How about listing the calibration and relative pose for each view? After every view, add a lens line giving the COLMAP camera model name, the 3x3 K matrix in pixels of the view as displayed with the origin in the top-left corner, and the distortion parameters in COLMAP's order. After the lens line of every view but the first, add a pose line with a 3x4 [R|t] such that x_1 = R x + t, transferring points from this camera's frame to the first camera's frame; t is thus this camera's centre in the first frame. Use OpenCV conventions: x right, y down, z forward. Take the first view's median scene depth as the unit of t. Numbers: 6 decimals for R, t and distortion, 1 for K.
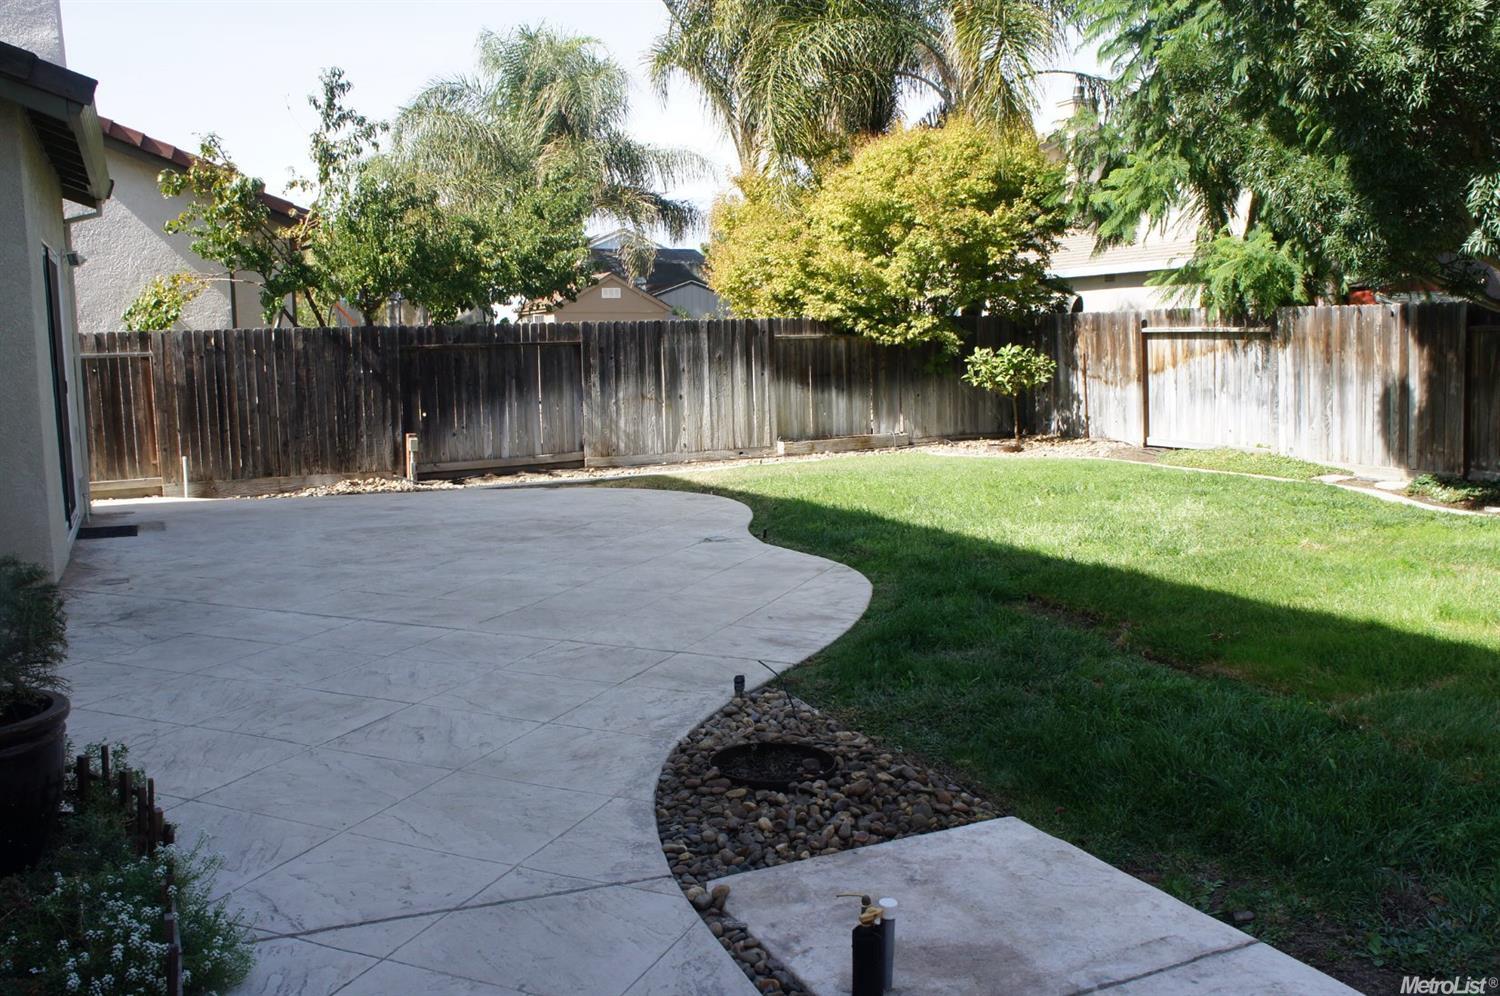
lens RADIAL K [[1298.4, 0, 765.7], [0, 1298.4, 492.9], [0, 0, 1]] dist [-0.147282, 0.181827]
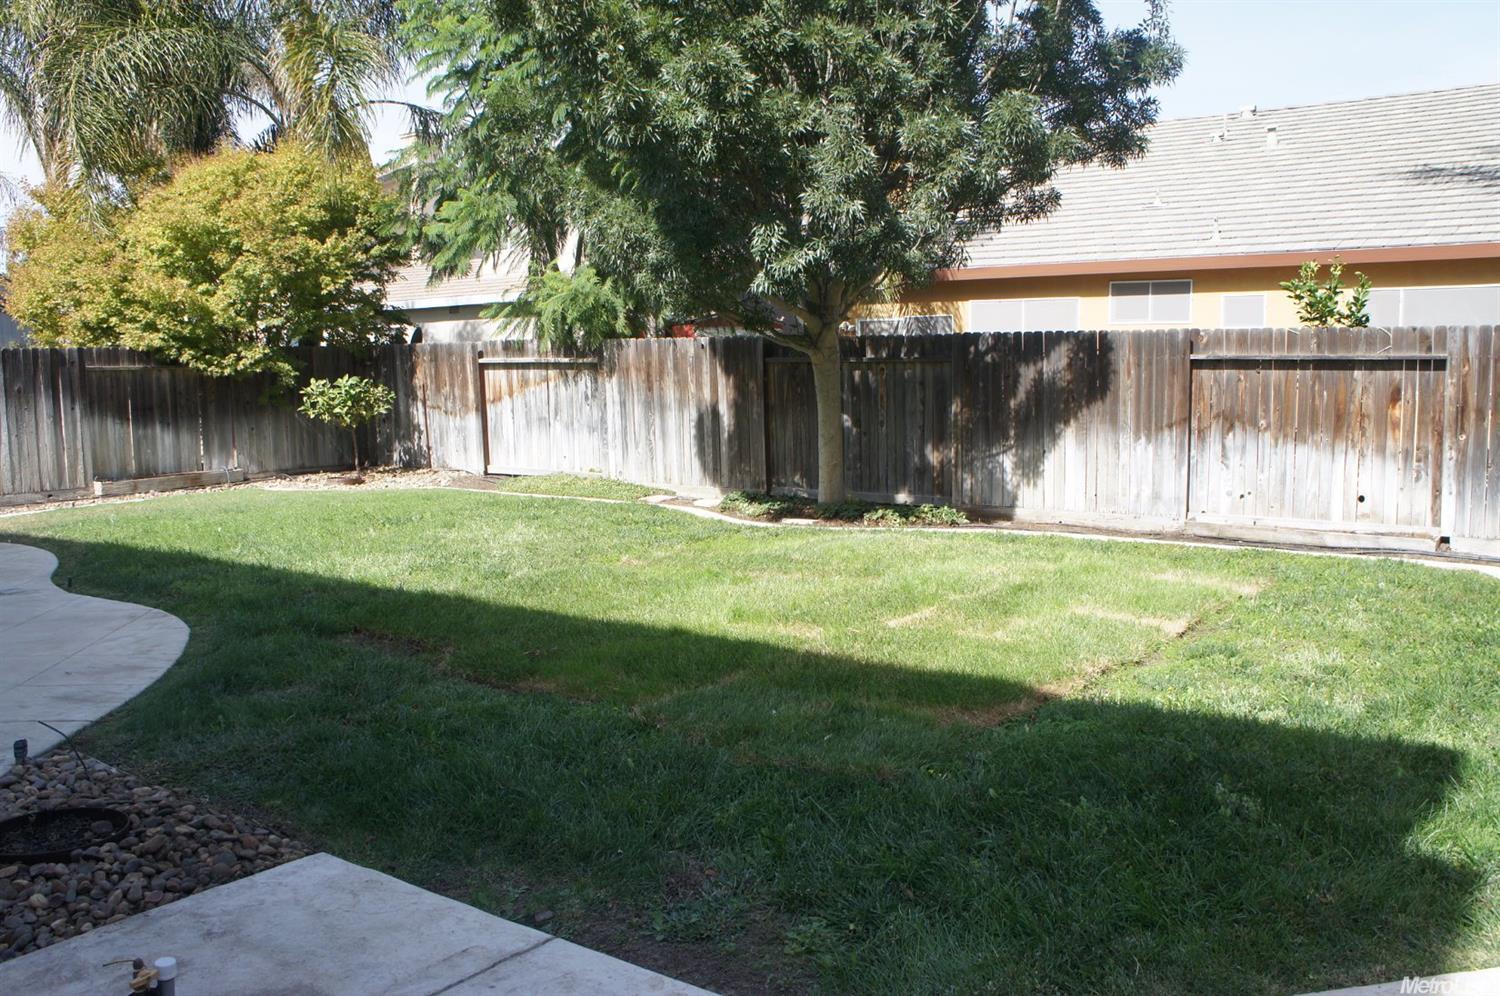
lens RADIAL K [[1292.8, 0, 750.0], [0, 1292.8, 498.0], [0, 0, 1]] dist [-0.138982, 0.159915]
pose [[0.887908, -0.036770, 0.458550, 0.014937], [0.045834, 0.998912, -0.008648, 0.001191], [-0.457733, 0.028696, 0.888627, -0.006958]]
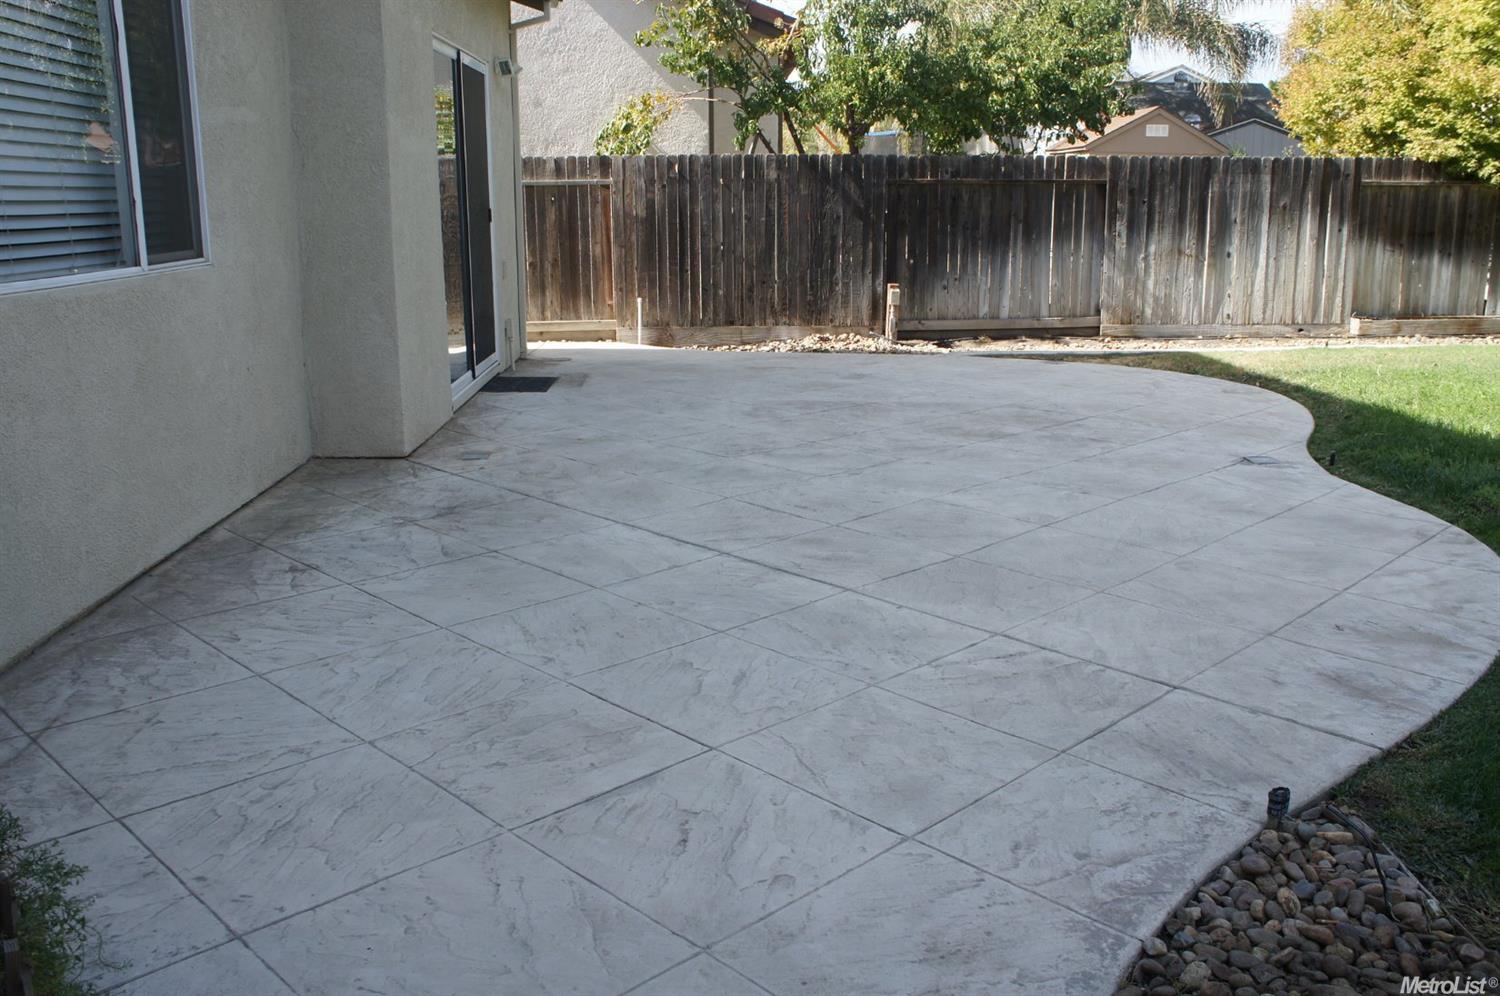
lens RADIAL K [[1298.4, 0, 765.7], [0, 1298.4, 492.9], [0, 0, 1]] dist [-0.147282, 0.181827]
pose [[0.916602, 0.105928, -0.385512, -0.010617], [-0.060496, 0.989906, 0.128164, -0.014137], [0.395197, -0.094153, 0.913758, 0.181447]]
